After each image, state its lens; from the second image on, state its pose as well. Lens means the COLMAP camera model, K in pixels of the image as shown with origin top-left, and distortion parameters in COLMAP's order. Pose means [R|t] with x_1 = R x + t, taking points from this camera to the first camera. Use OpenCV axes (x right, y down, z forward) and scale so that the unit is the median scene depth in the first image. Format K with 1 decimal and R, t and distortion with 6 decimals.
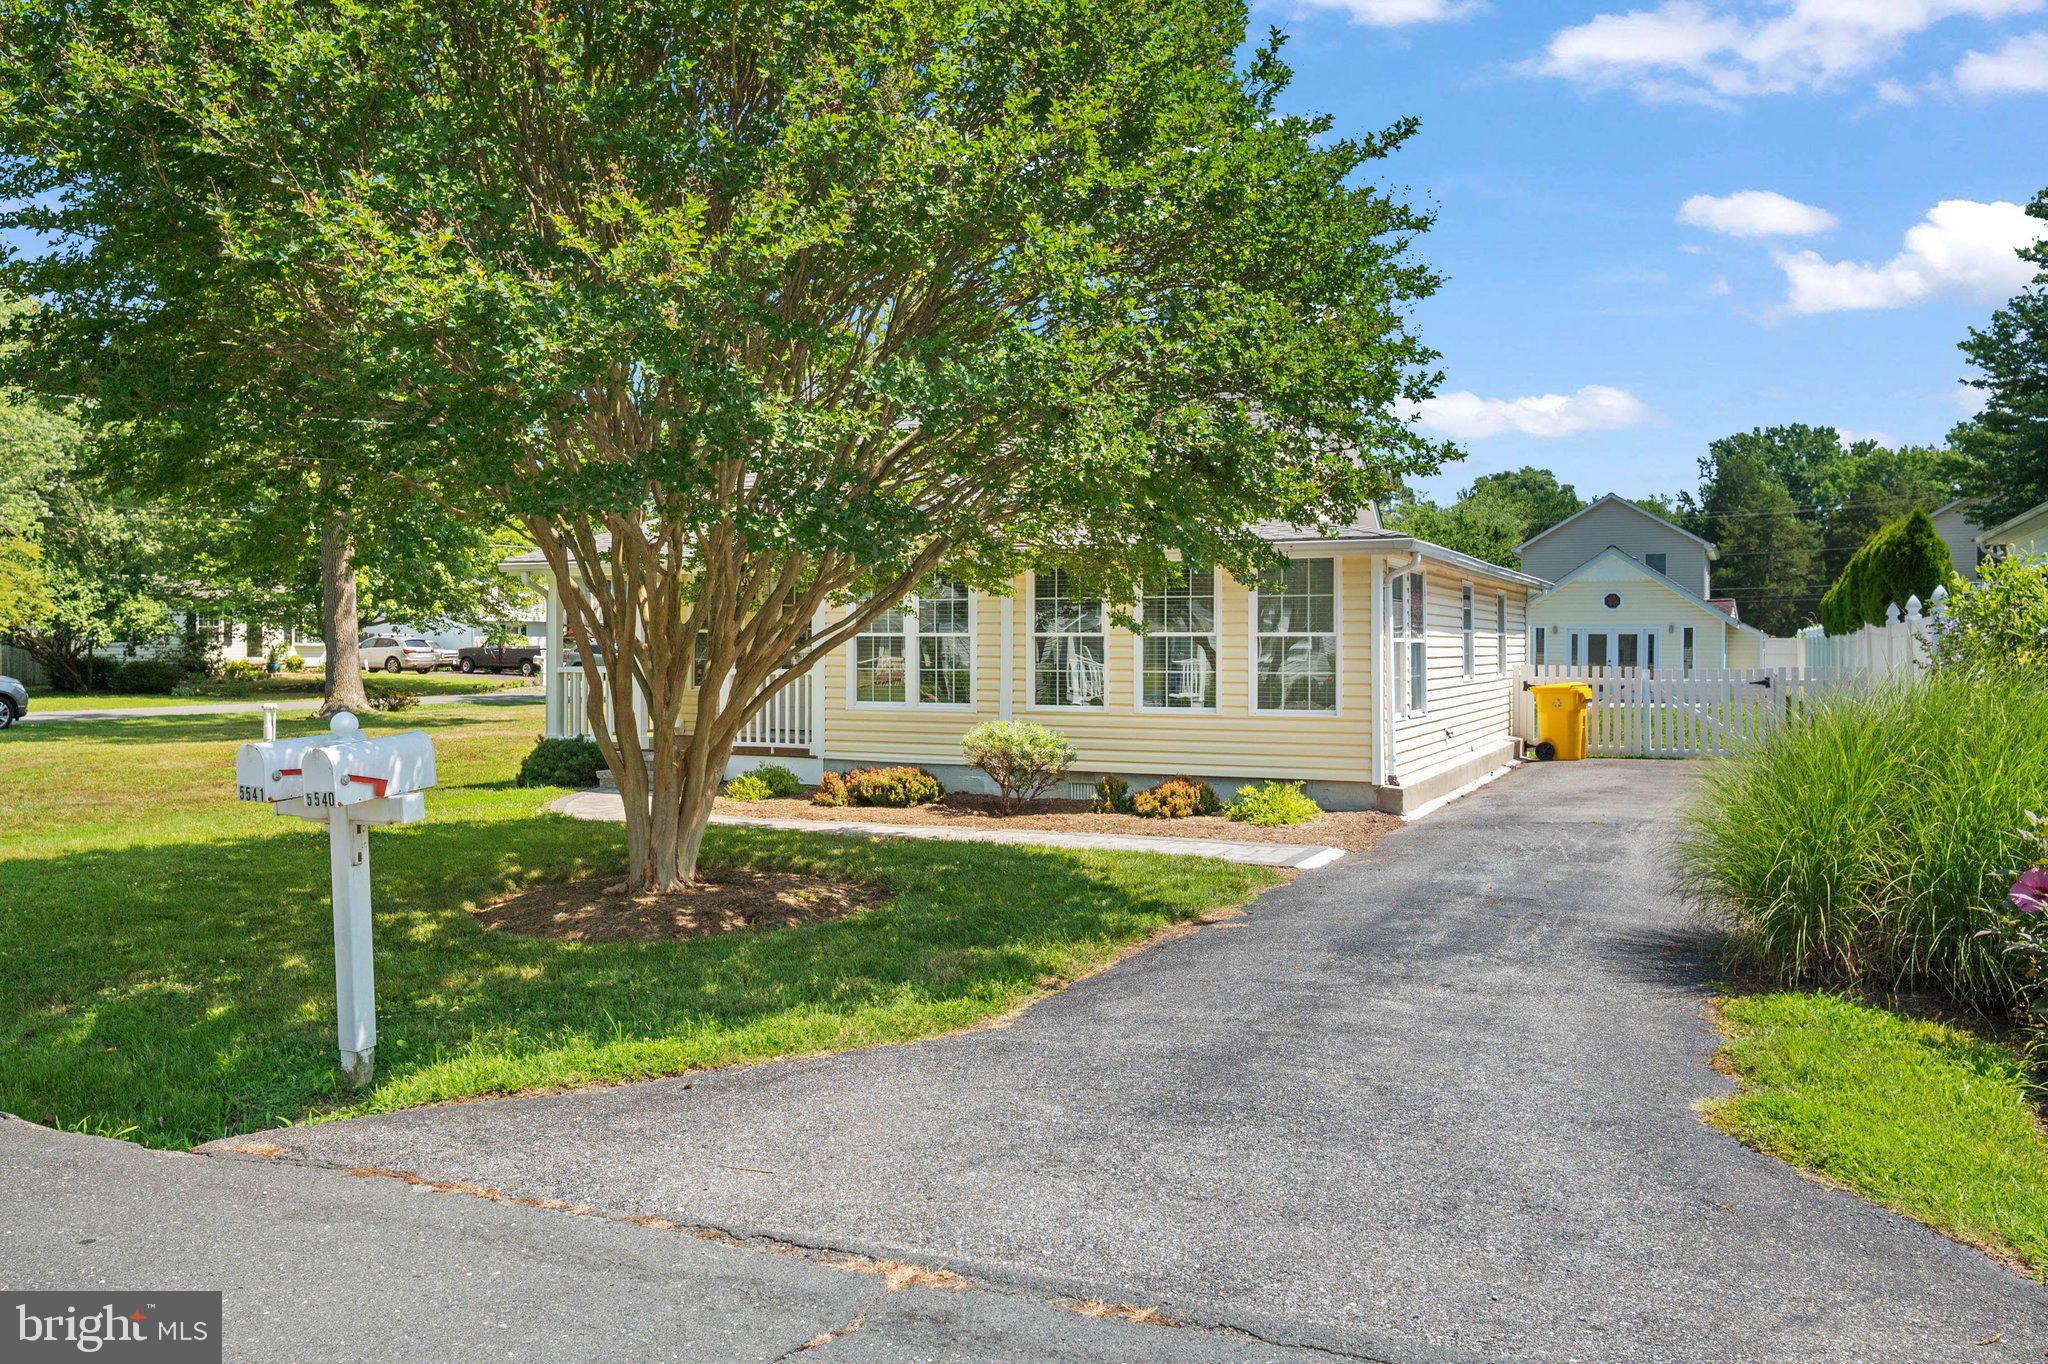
lens RADIAL K [[1674.1, 0, 1024.0], [0, 1674.1, 682.0], [0, 0, 1]] dist [0.055319, 0.006843]
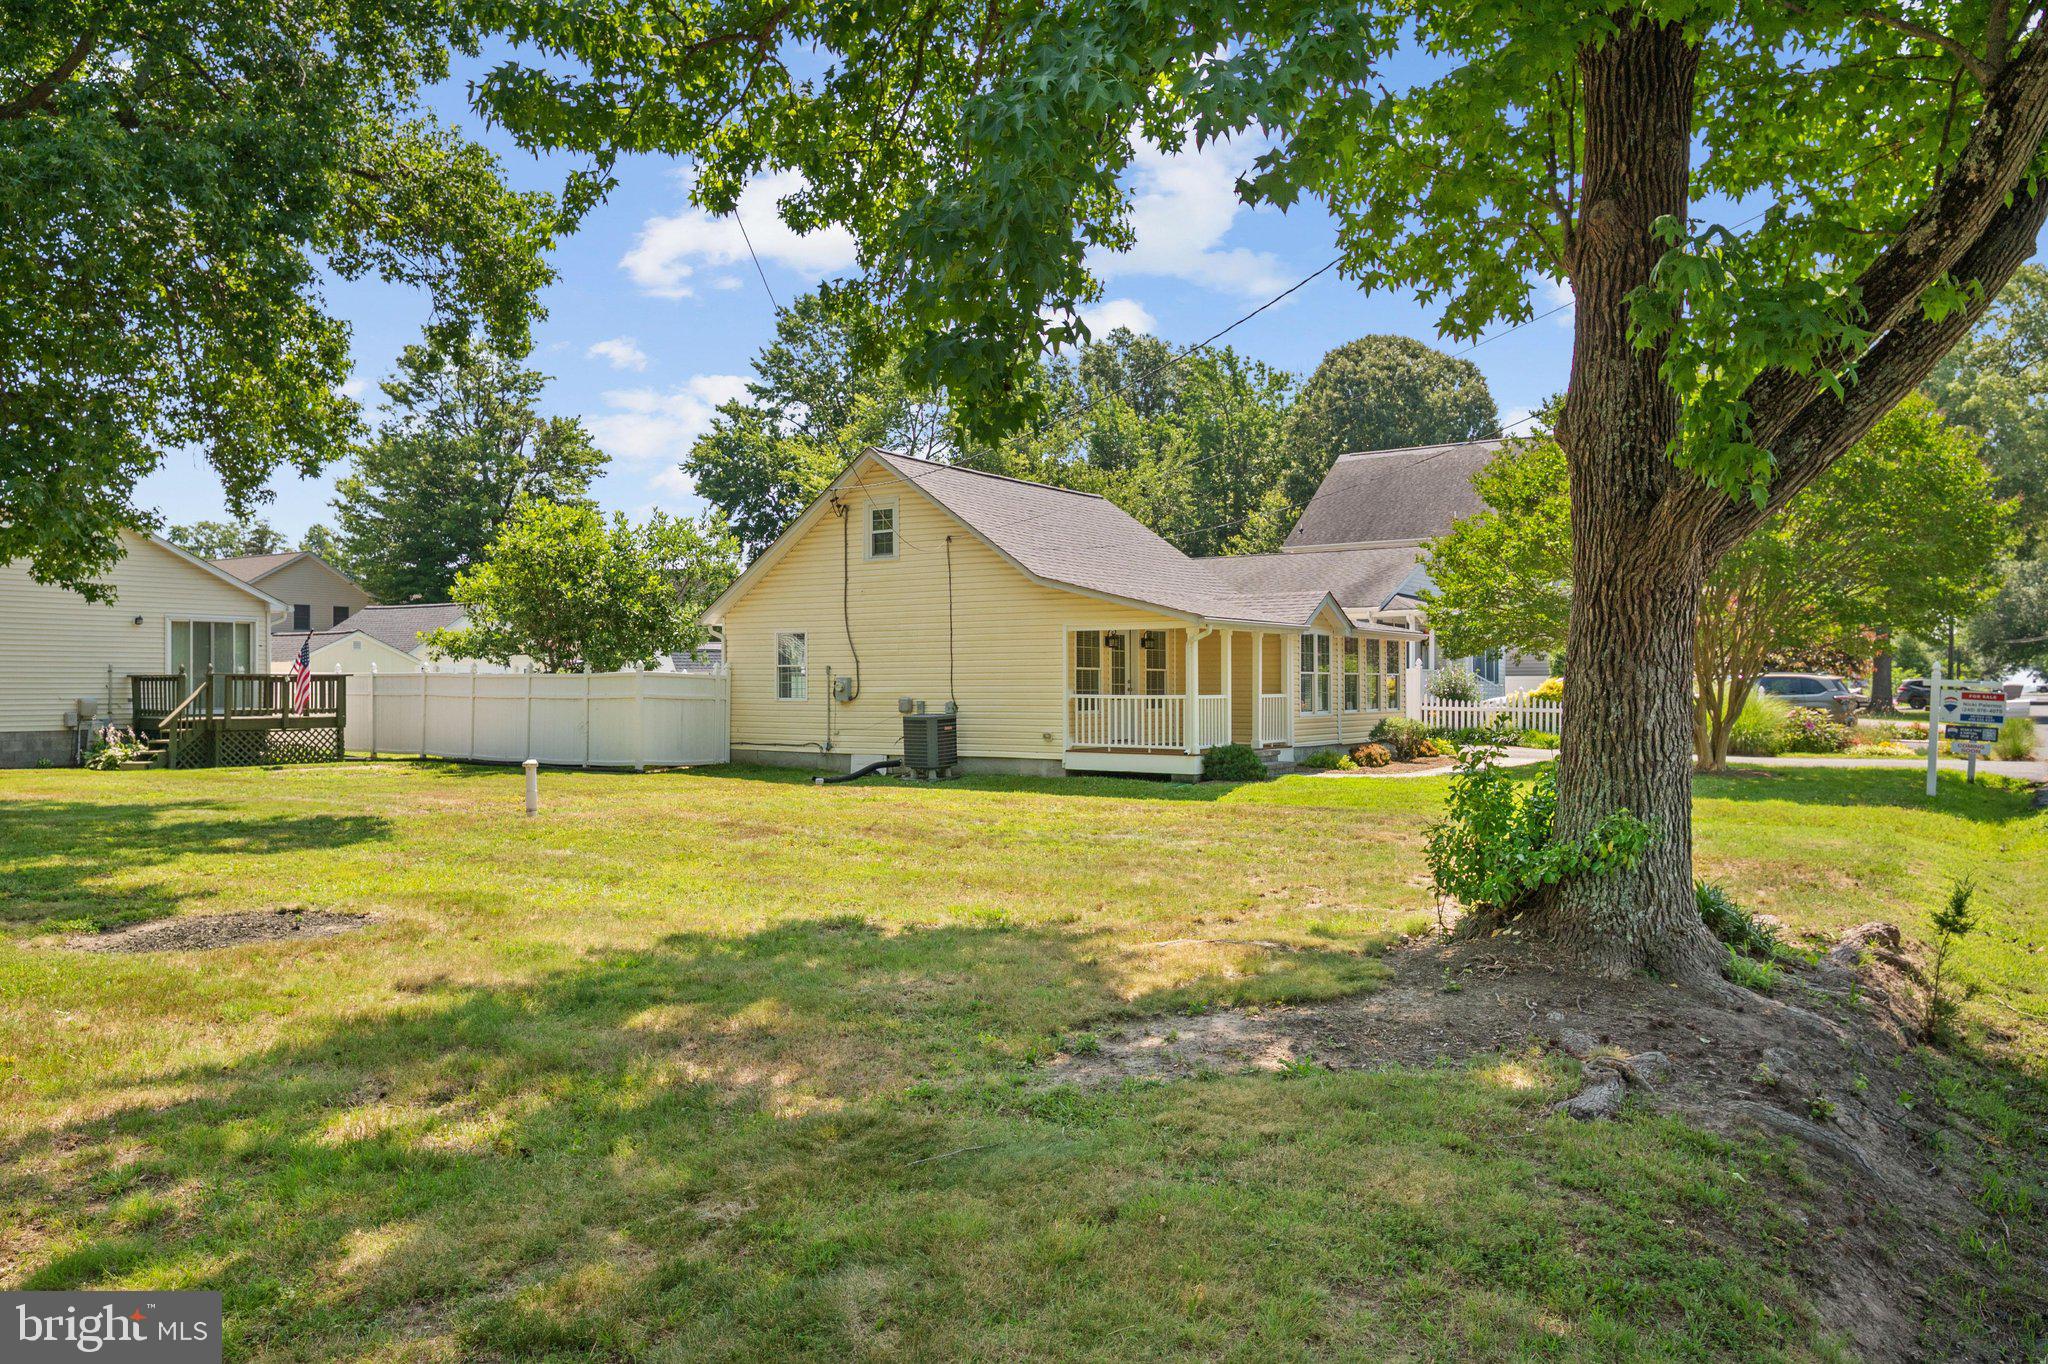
lens RADIAL K [[1519.4, 0, 1057.6], [0, 1519.4, 691.1], [0, 0, 1]] dist [0.037754, 0.006294]
pose [[0.108865, -0.007430, 0.994029, -0.650412], [0.020525, 0.999776, 0.005225, -0.009138], [-0.993845, 0.019834, 0.108993, 0.415685]]
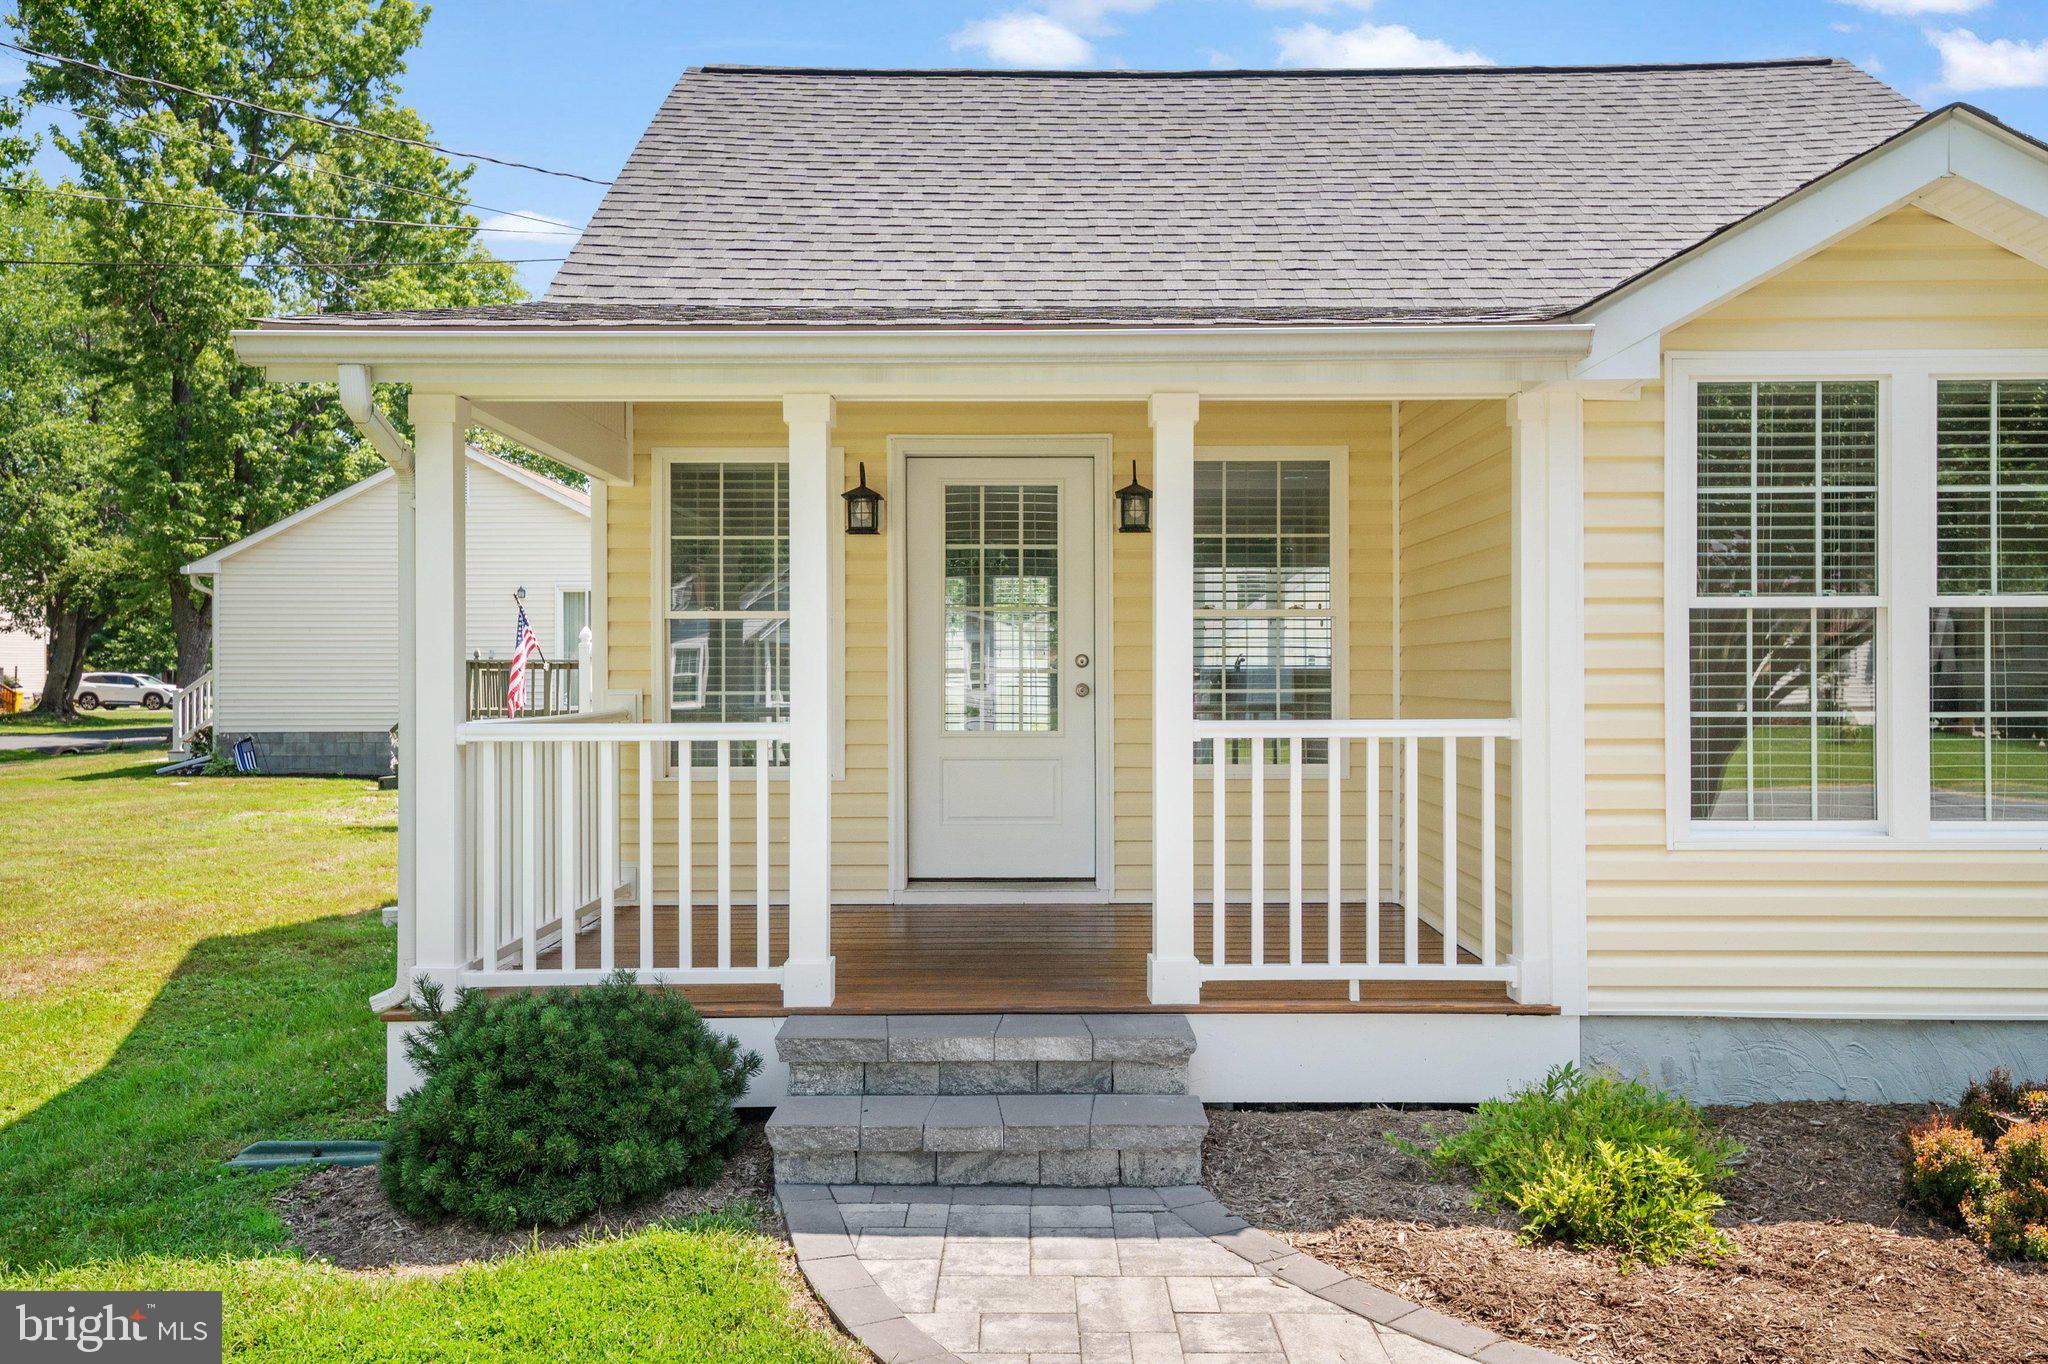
lens RADIAL K [[1674.1, 0, 1024.0], [0, 1674.1, 682.0], [0, 0, 1]] dist [0.055319, 0.006843]
pose [[0.905468, -0.005846, 0.424375, -0.132675], [0.013820, 0.999781, -0.015715, -0.004444], [-0.424190, 0.020095, 0.905350, 0.296792]]
